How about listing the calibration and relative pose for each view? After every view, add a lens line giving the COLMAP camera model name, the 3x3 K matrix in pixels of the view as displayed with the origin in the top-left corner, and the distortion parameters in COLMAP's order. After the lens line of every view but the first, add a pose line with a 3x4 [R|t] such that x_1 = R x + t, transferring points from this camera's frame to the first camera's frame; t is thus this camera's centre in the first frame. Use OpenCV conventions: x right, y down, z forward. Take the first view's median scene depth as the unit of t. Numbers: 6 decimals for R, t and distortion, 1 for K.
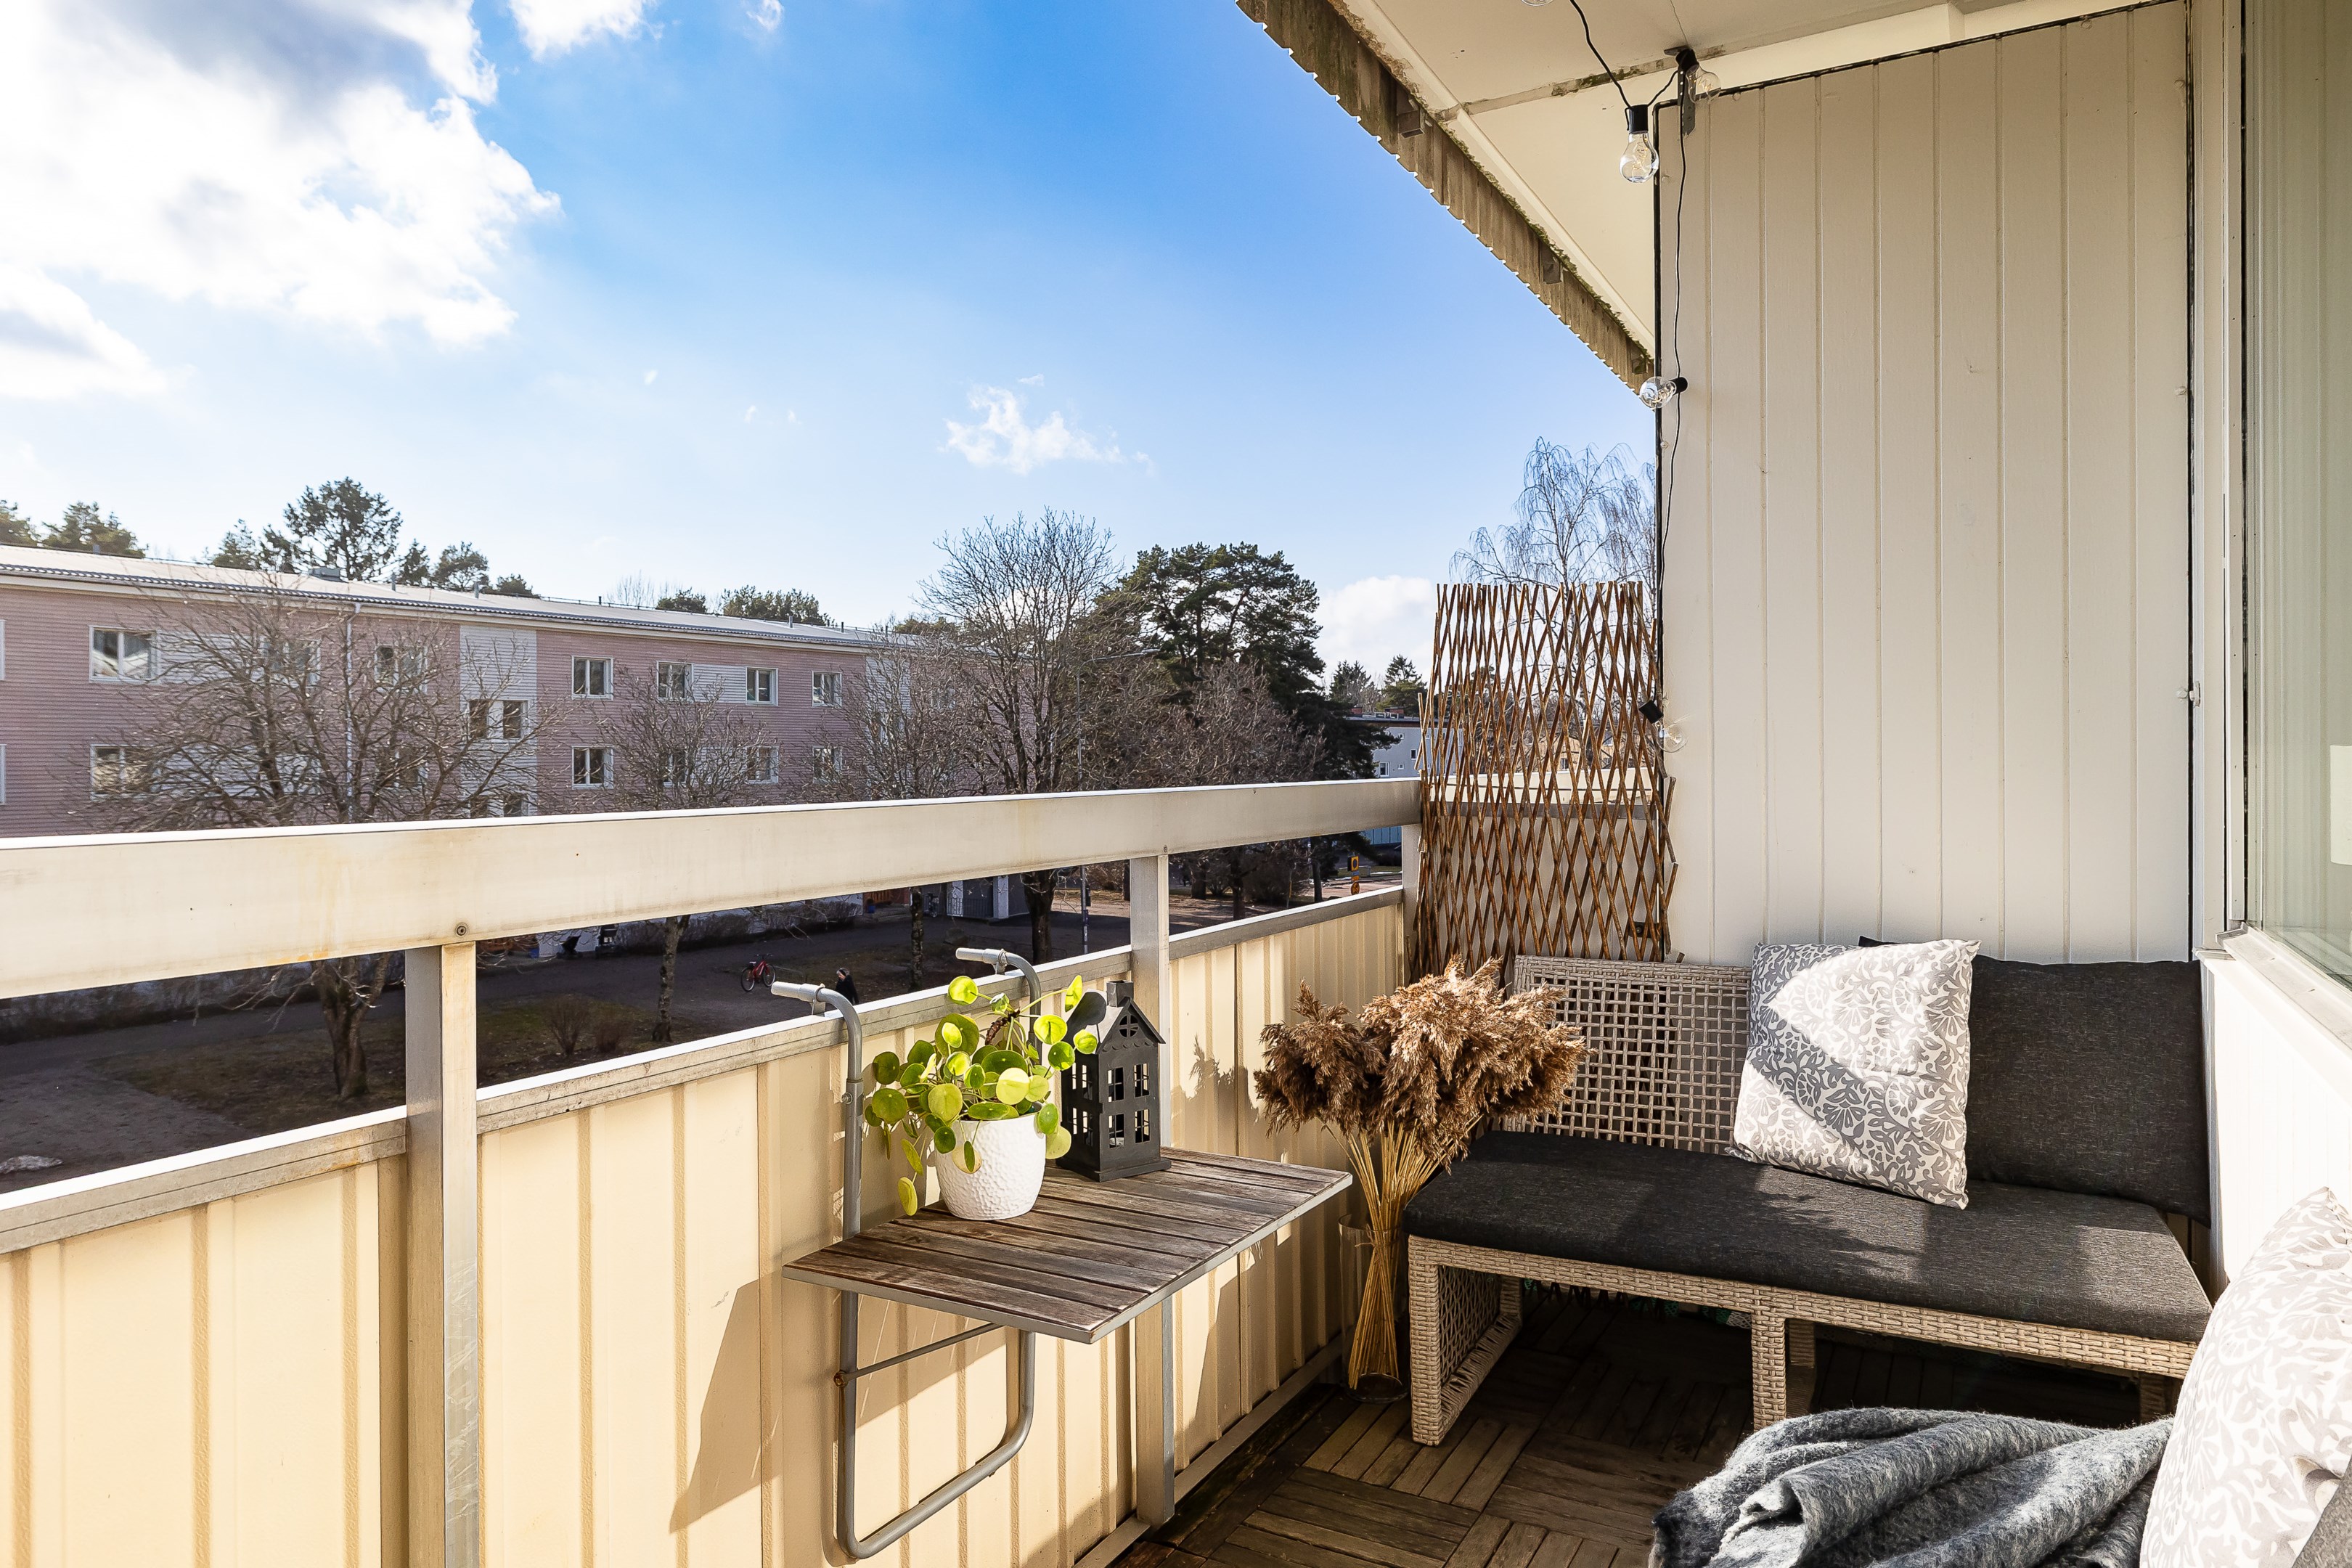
lens RADIAL K [[1422.1, 0, 1180.4], [0, 1422.1, 754.6], [0, 0, 1]] dist [-0.006799, 0.000391]
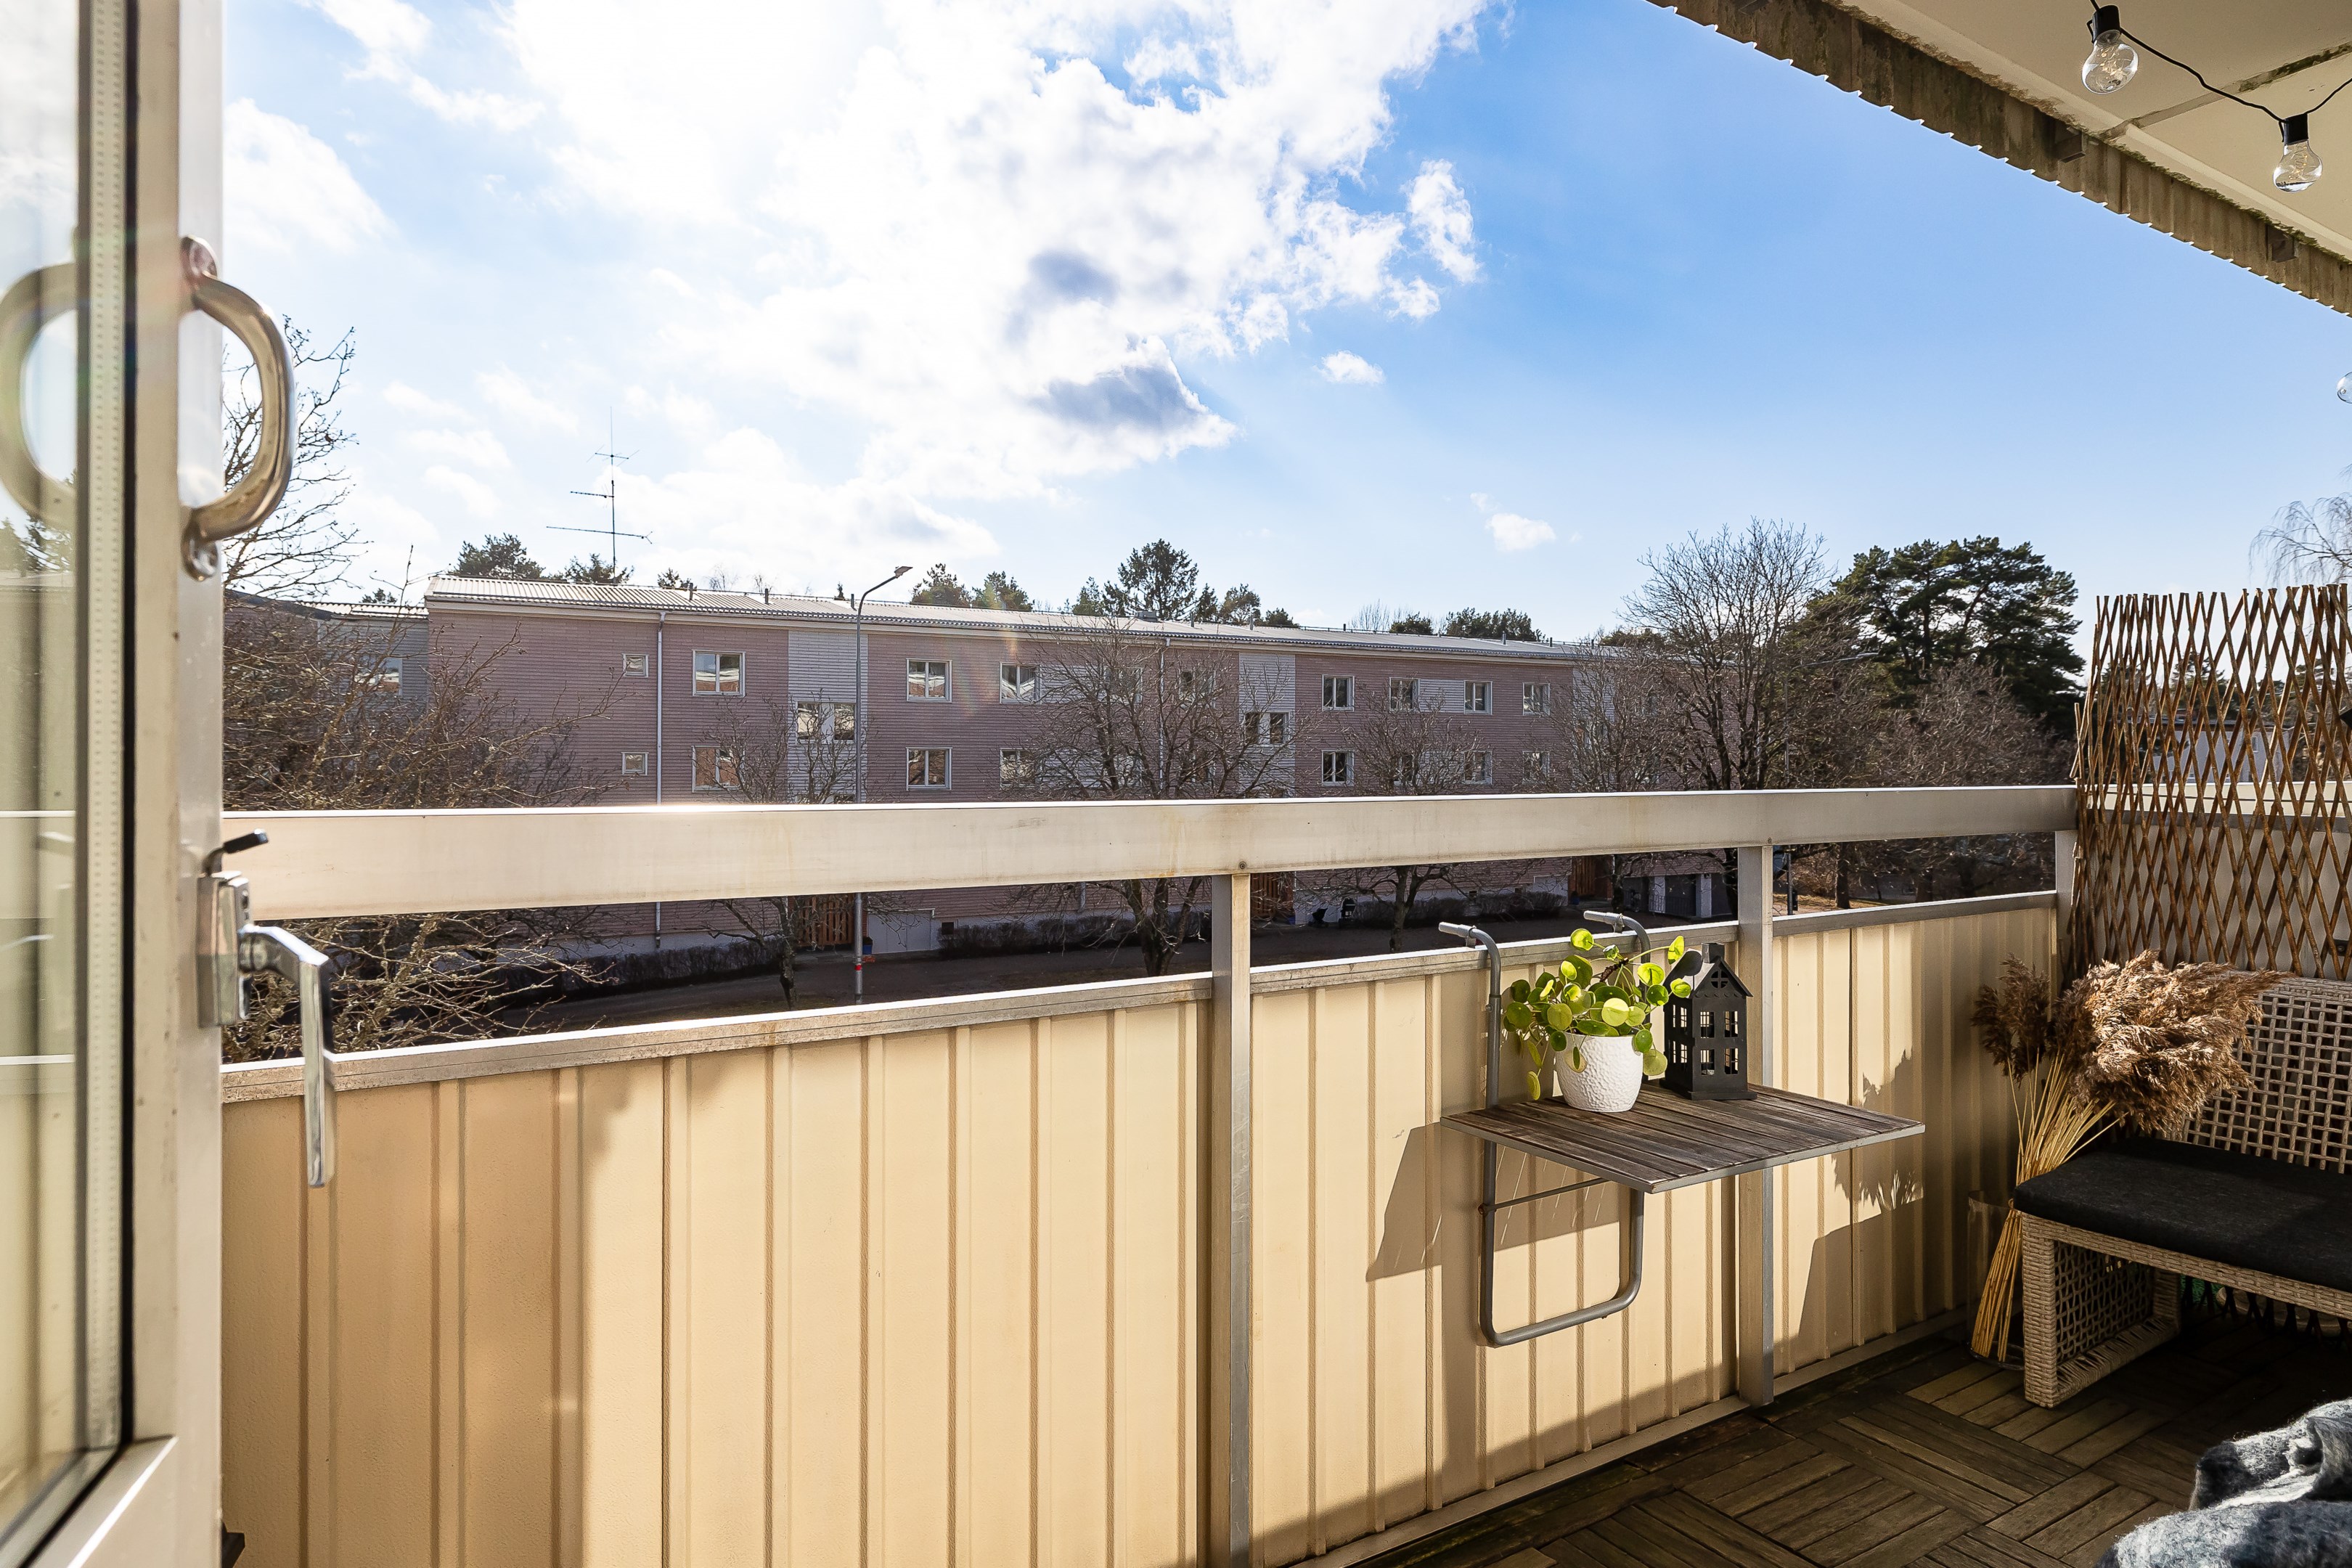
lens RADIAL K [[1291.6, 0, 1173.3], [0, 1291.6, 773.2], [0, 0, 1]] dist [-0.036422, 0.030689]
pose [[0.867867, 0.011390, -0.496666, 0.065715], [-0.005539, 0.999897, 0.013253, -0.001687], [0.496766, -0.008751, 0.867841, -0.134093]]
